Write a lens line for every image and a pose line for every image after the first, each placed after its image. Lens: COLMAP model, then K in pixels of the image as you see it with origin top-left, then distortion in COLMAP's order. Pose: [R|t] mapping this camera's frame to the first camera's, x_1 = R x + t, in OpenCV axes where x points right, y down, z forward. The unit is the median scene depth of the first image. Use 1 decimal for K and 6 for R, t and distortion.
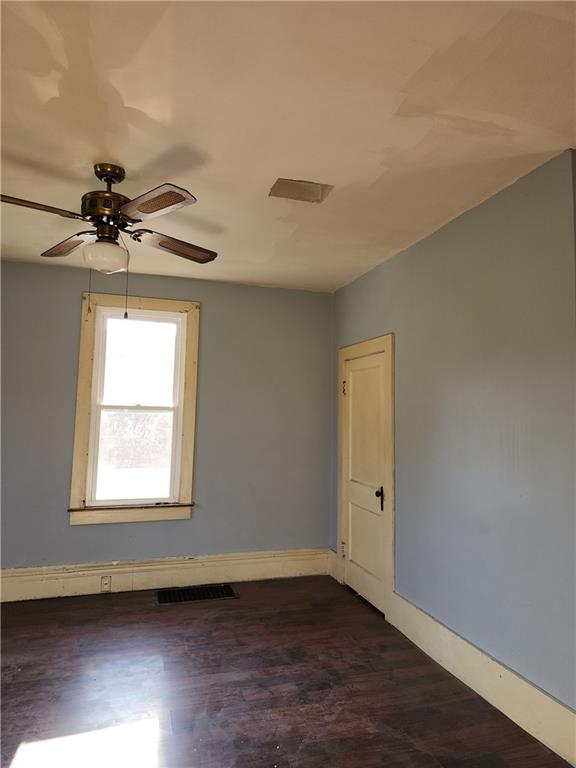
lens RADIAL K [[515.3, 0, 294.3], [0, 515.3, 380.4], [0, 0, 1]] dist [0.089239, -0.080358]
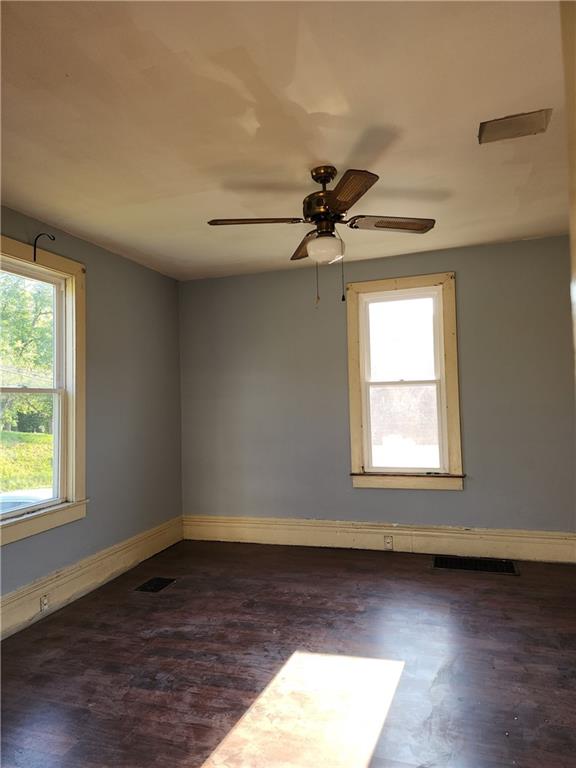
lens RADIAL K [[515.3, 0, 294.3], [0, 515.3, 380.4], [0, 0, 1]] dist [0.089239, -0.080358]
pose [[0.816318, -0.066819, -0.573725, 0.154516], [0.087163, 0.996162, 0.008000, 0.025203], [0.570989, -0.056538, 0.819009, 0.009983]]
